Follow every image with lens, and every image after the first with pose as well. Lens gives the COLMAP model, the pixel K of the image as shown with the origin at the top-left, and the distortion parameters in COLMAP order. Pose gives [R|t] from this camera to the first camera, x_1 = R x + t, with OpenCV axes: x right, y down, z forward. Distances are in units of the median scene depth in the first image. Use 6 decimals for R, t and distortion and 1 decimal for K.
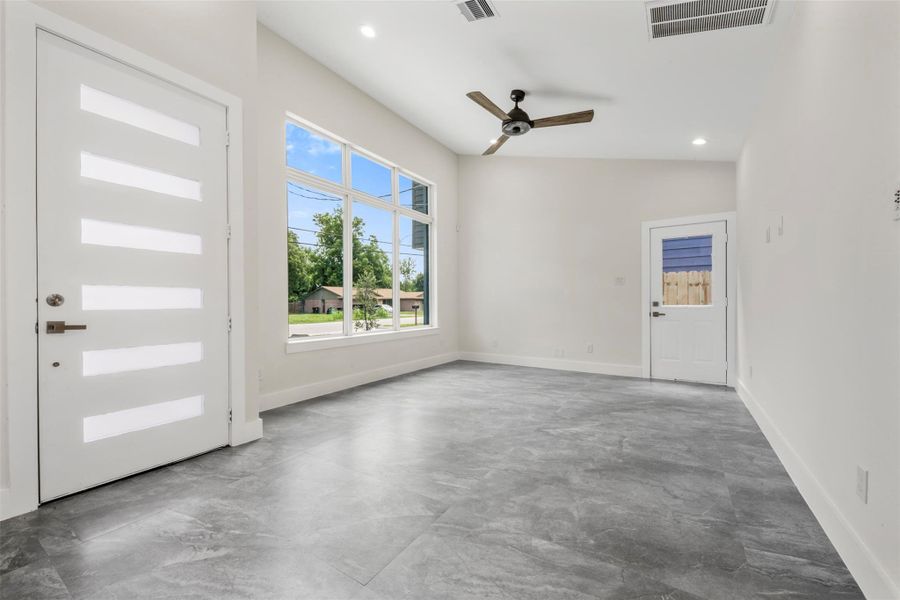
lens RADIAL K [[353.3, 0, 450.0], [0, 353.3, 300.0], [0, 0, 1]] dist [-0.001340, -0.000220]
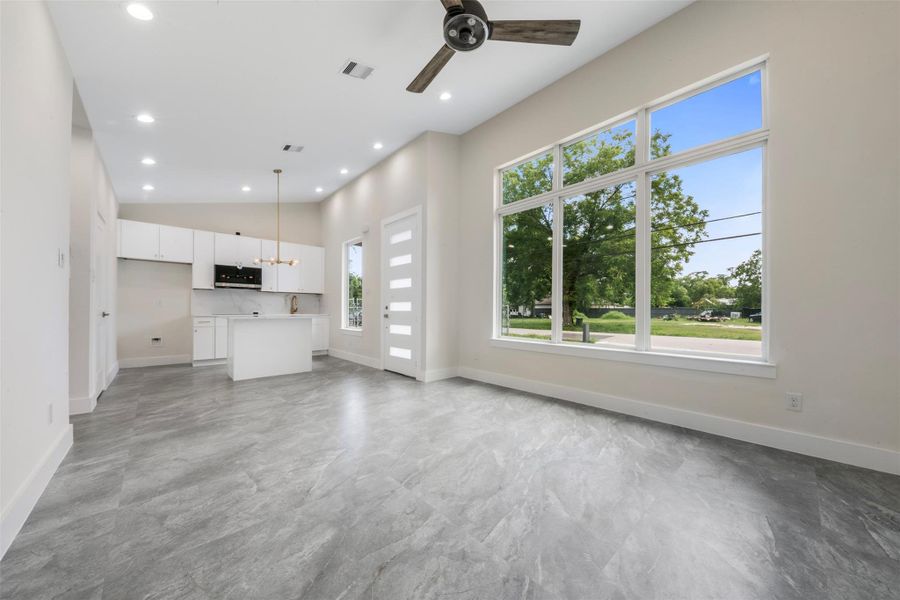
lens RADIAL K [[302.7, 0, 451.5], [0, 302.7, 333.3], [0, 0, 1]] dist [-0.014957, 0.000019]
pose [[-0.221721, 0.077921, -0.971992, 0.892230], [-0.004847, 0.996702, 0.081007, 0.004481], [0.975098, 0.022673, -0.220612, 1.372090]]
